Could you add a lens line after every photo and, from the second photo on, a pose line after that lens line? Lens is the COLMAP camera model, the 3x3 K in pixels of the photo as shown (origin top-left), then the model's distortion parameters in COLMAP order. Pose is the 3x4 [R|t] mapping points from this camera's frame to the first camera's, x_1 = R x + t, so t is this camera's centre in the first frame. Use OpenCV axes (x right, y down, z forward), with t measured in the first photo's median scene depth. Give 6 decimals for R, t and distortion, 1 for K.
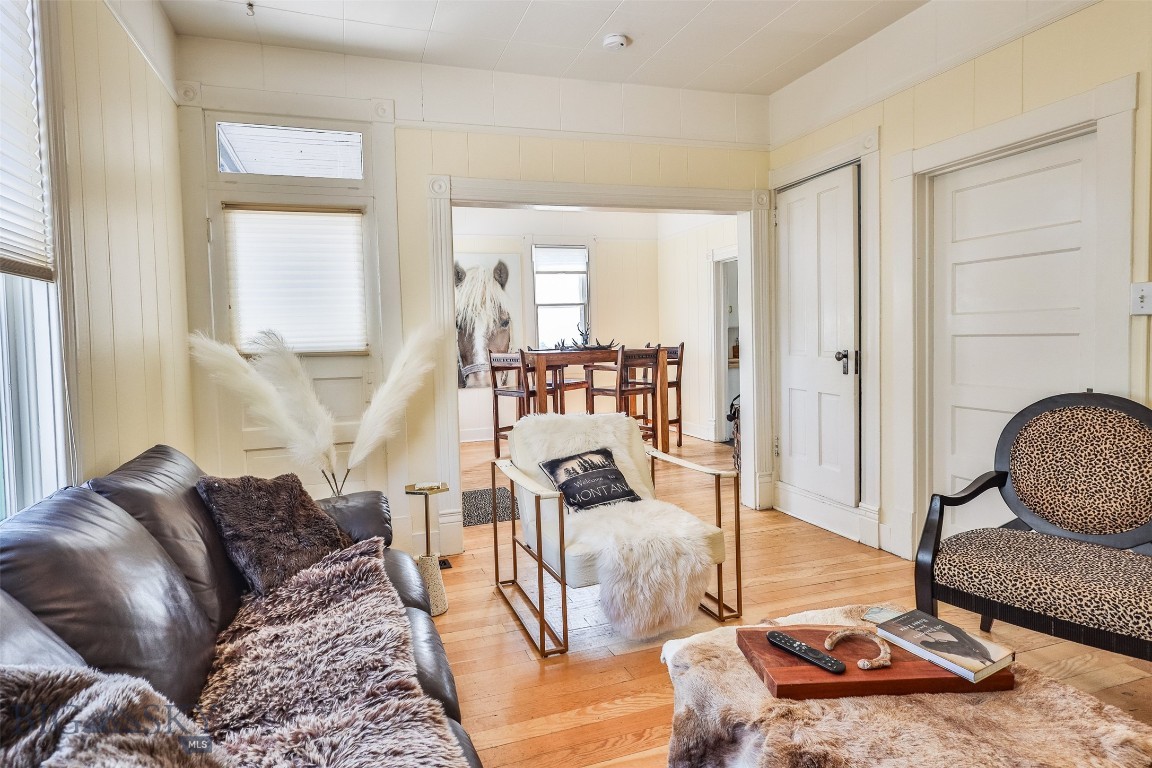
lens RADIAL K [[641.7, 0, 574.0], [0, 641.7, 353.3], [0, 0, 1]] dist [0.000180, -0.000001]
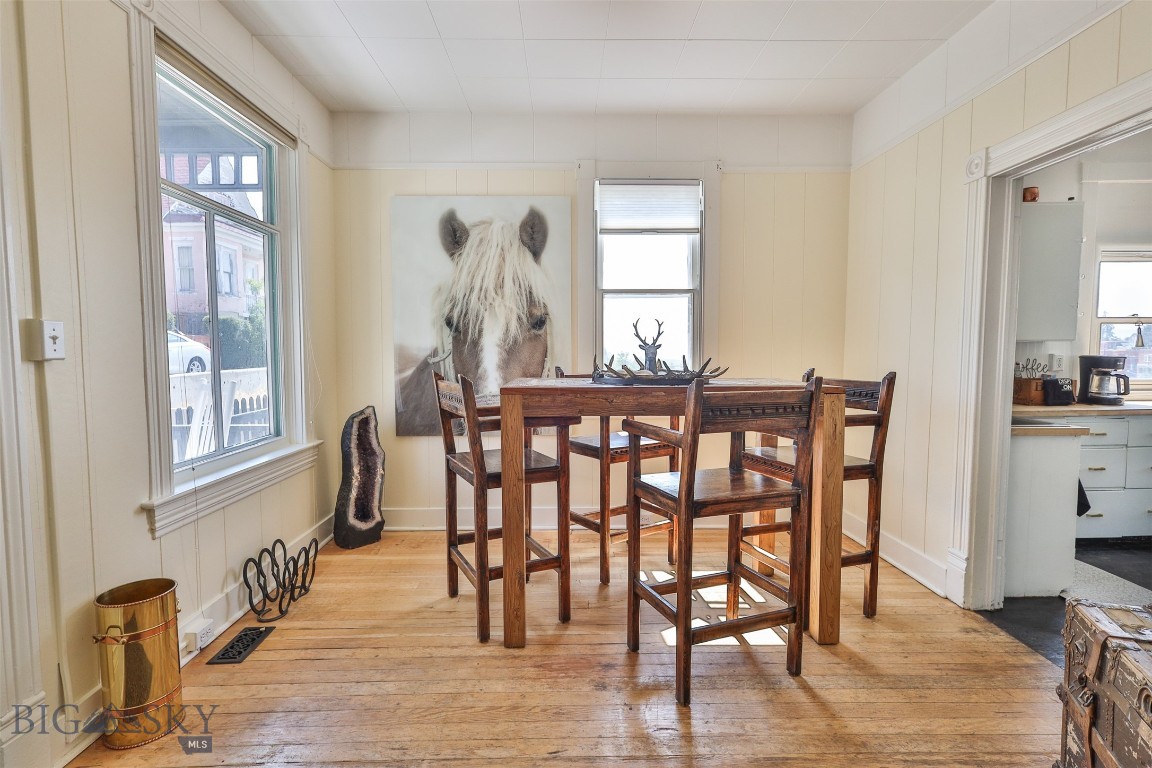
lens RADIAL K [[607.1, 0, 576.0], [0, 607.1, 384.0], [0, 0, 1]] dist [-0.001263, -0.000257]
pose [[0.946646, 0.046539, -0.318898, 0.093877], [-0.035514, 0.998556, 0.040302, -0.016644], [0.320313, -0.026826, 0.946932, 0.519761]]
